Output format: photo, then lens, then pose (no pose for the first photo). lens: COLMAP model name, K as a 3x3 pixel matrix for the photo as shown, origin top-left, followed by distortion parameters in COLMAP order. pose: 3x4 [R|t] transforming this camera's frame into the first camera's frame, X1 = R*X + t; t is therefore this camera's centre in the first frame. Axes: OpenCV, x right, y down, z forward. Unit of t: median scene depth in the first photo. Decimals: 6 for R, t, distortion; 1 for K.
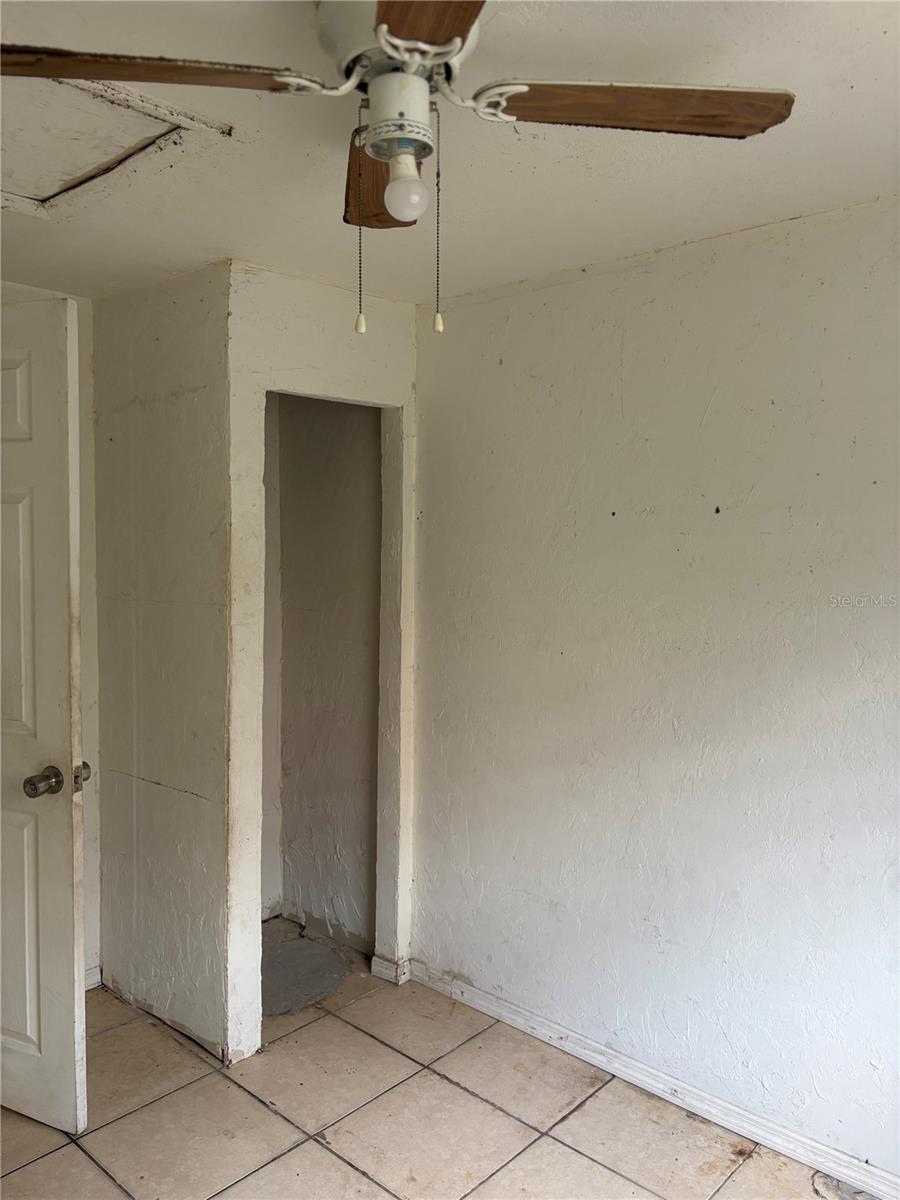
lens RADIAL K [[911.2, 0, 441.2], [0, 911.2, 602.0], [0, 0, 1]] dist [0.051606, -0.058713]
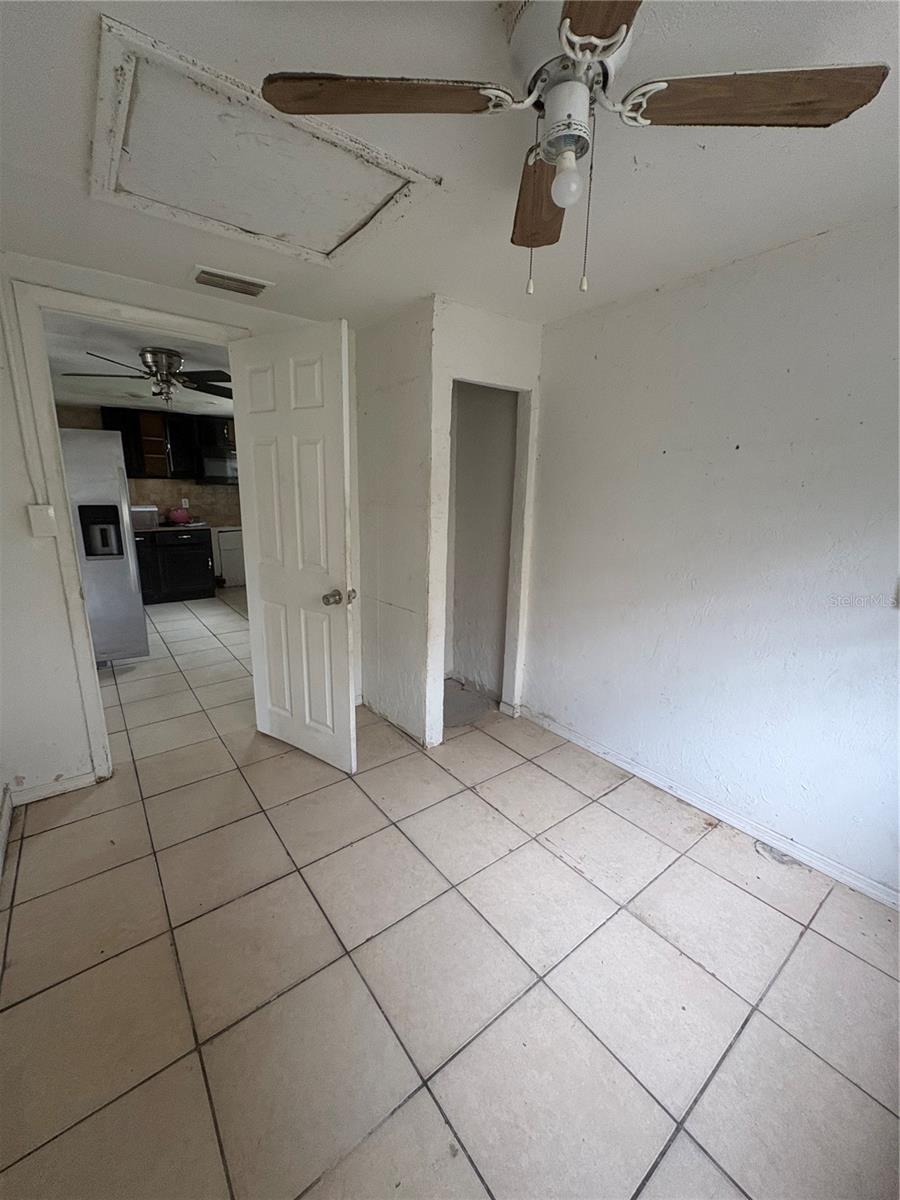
lens RADIAL K [[477.6, 0, 451.9], [0, 477.6, 597.7], [0, 0, 1]] dist [-0.000060, 0.000186]
pose [[0.985843, 0.047772, -0.160721, -0.032582], [-0.023352, 0.988330, 0.150528, 0.039229], [0.166036, -0.144644, 0.975454, 0.080812]]
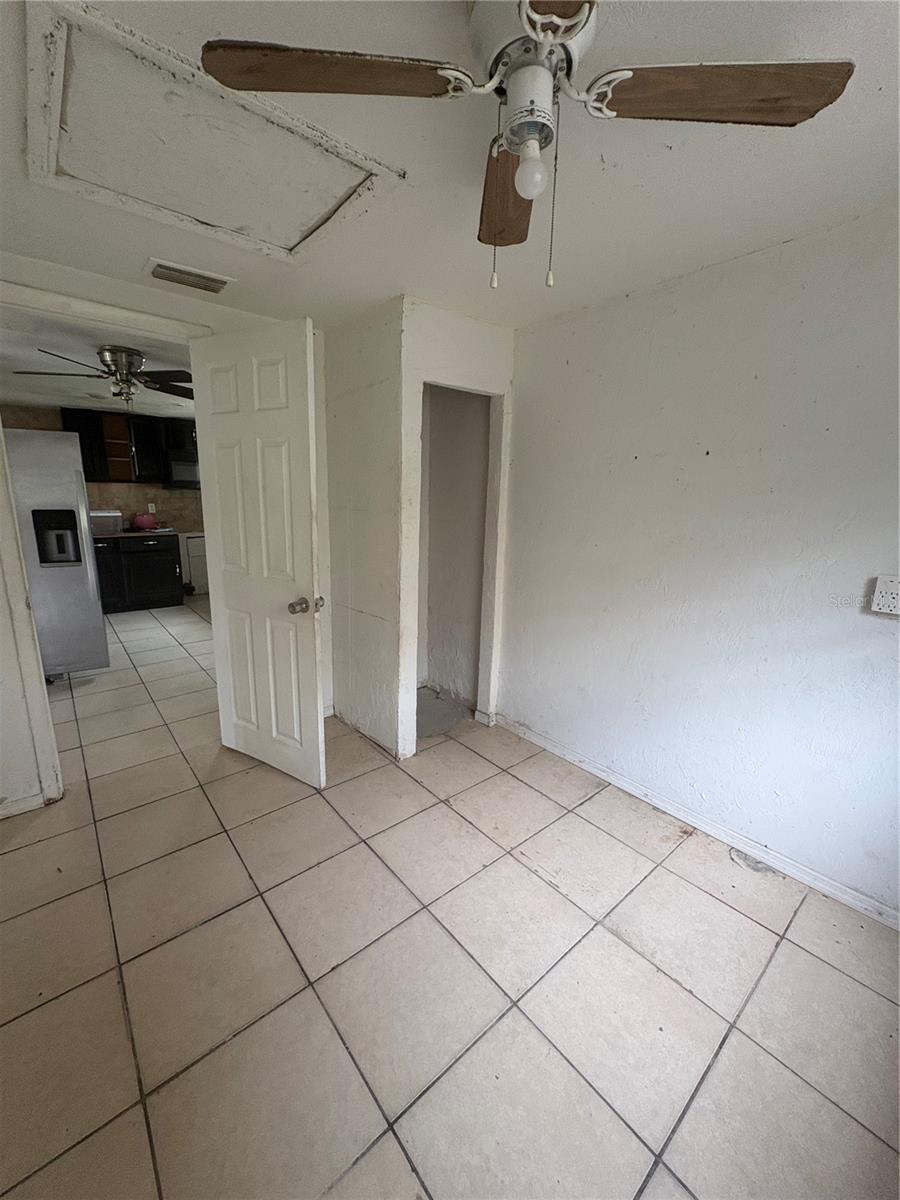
lens RADIAL K [[476.8, 0, 452.3], [0, 476.8, 597.7], [0, 0, 1]] dist [-0.000888, 0.000333]
pose [[0.992413, 0.039987, -0.116263, -0.023742], [-0.023742, 0.990163, 0.137890, 0.039390], [0.120633, -0.134083, 0.983600, 0.106769]]
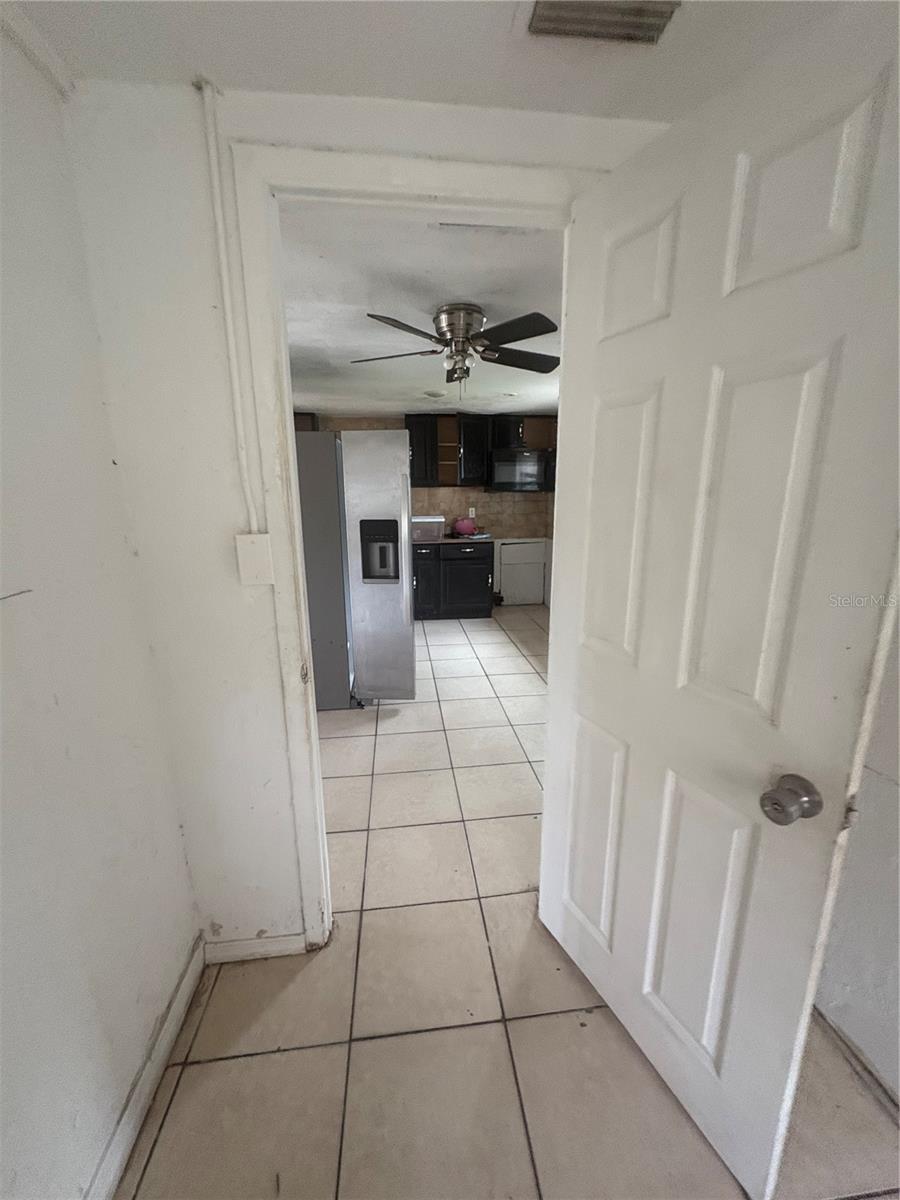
lens RADIAL K [[476.8, 0, 452.3], [0, 476.8, 597.7], [0, 0, 1]] dist [-0.000888, 0.000333]
pose [[0.755922, 0.131516, -0.641315, -0.376606], [-0.036859, 0.986610, 0.158880, 0.001746], [0.653623, -0.096463, 0.750648, 0.531706]]
